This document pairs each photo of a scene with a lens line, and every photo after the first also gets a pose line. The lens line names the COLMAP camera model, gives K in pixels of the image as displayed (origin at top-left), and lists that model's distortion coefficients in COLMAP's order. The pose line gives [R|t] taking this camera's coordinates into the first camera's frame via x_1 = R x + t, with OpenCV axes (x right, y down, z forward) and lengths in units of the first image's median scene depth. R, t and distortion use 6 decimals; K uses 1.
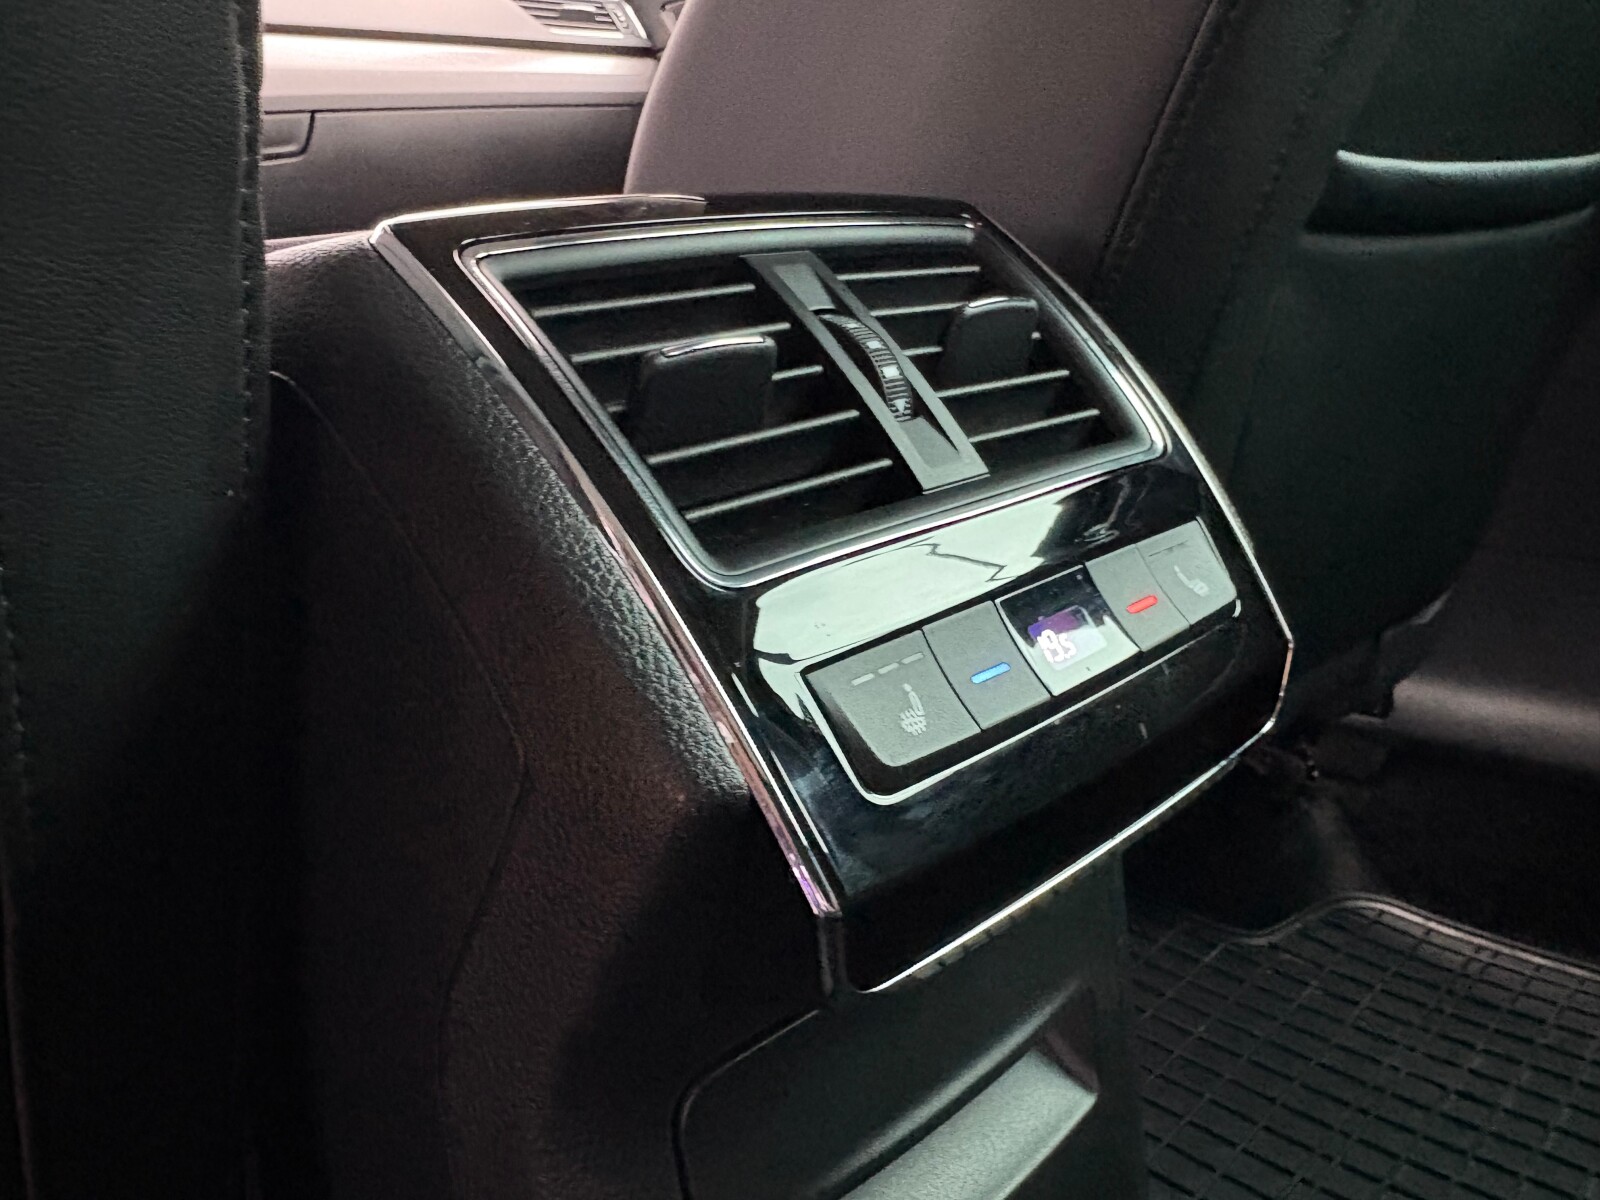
lens RADIAL K [[1222.4, 0, 796.9], [0, 1222.4, 601.5], [0, 0, 1]] dist [0.029733, -0.040739]
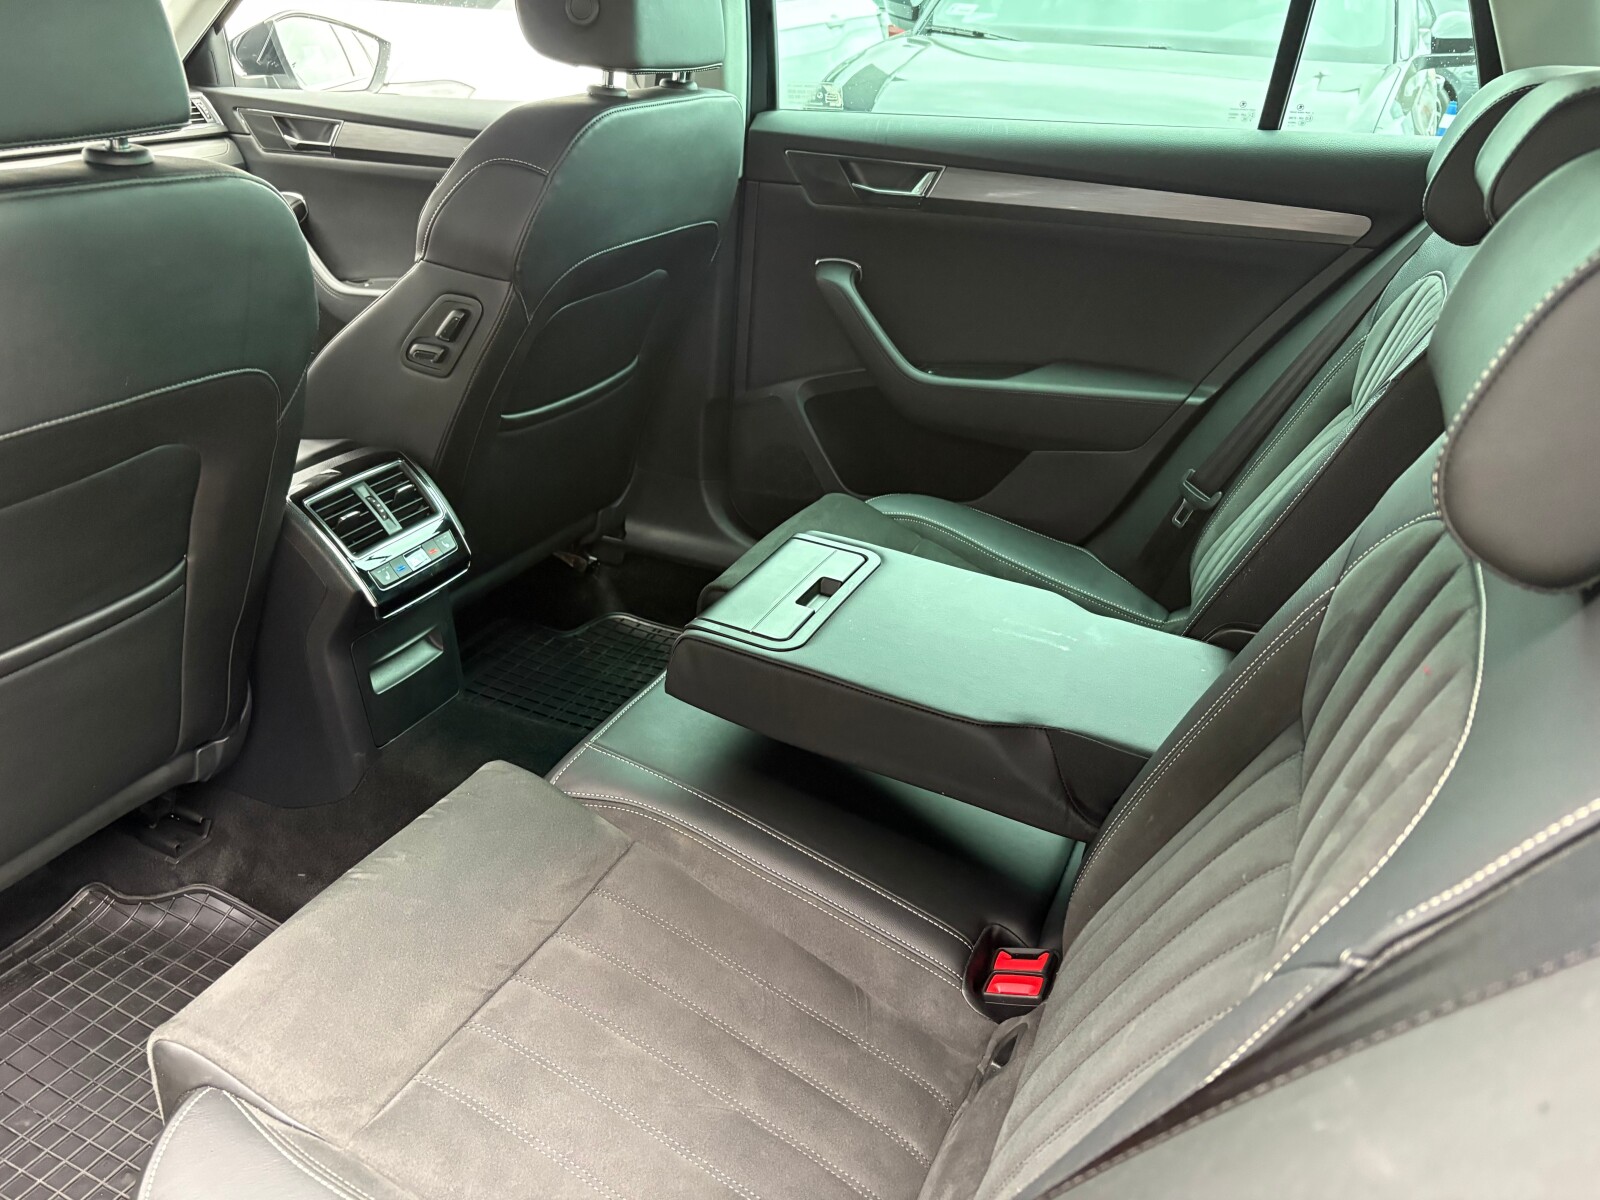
lens RADIAL K [[1222.4, 0, 787.9], [0, 1222.4, 600.9], [0, 0, 1]] dist [0.029733, -0.040739]
pose [[0.938824, -0.069633, 0.337285, -0.084160], [0.006950, 0.982978, 0.183590, -0.726812], [-0.344328, -0.170014, 0.923327, -4.352151]]
